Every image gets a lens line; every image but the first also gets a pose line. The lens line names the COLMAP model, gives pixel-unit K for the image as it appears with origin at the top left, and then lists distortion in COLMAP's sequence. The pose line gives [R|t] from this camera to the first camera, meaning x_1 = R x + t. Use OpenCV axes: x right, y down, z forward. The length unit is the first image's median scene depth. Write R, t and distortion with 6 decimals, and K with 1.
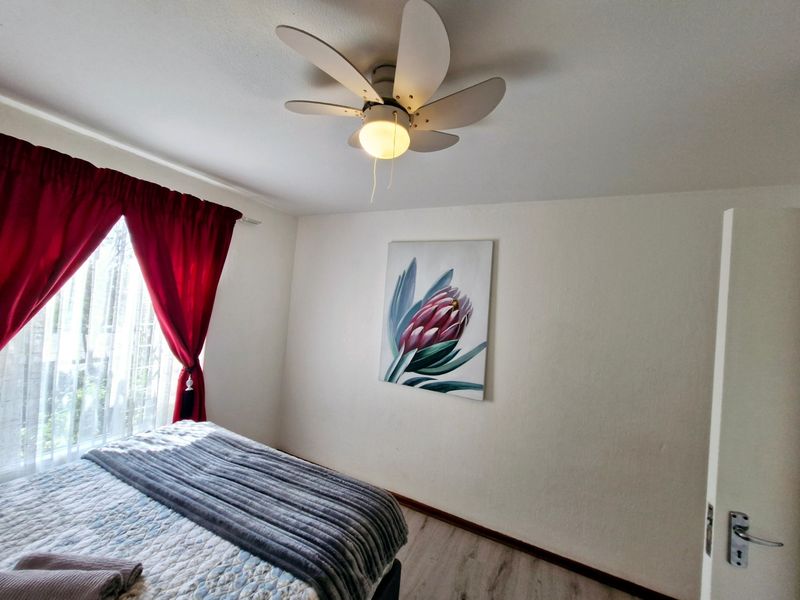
lens RADIAL K [[318.3, 0, 398.9], [0, 318.3, 298.4], [0, 0, 1]] dist [-0.000163, 0.000173]
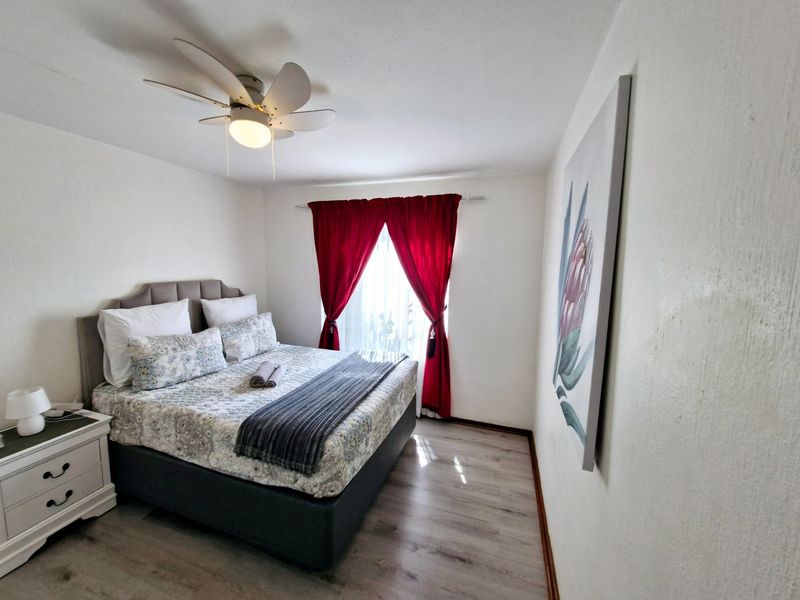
lens RADIAL K [[313.1, 0, 400.0], [0, 313.1, 300.0], [0, 0, 1]] dist [-0.000920, -0.000313]
pose [[0.135953, 0.042340, -0.989810, 0.656509], [0.008601, 0.998998, 0.043915, 0.062432], [0.990678, -0.014483, 0.135453, 0.684753]]
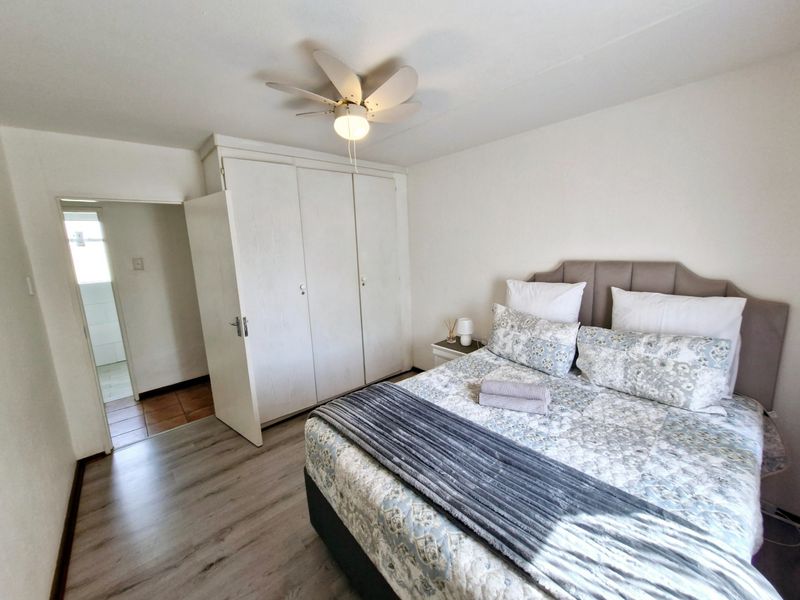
lens RADIAL K [[318.3, 0, 398.9], [0, 318.3, 298.4], [0, 0, 1]] dist [-0.000163, 0.000173]
pose [[-0.915711, -0.106452, 0.387481, -0.435861], [-0.032861, 0.980881, 0.191816, -0.012716], [-0.400492, 0.162915, -0.901701, 1.139665]]
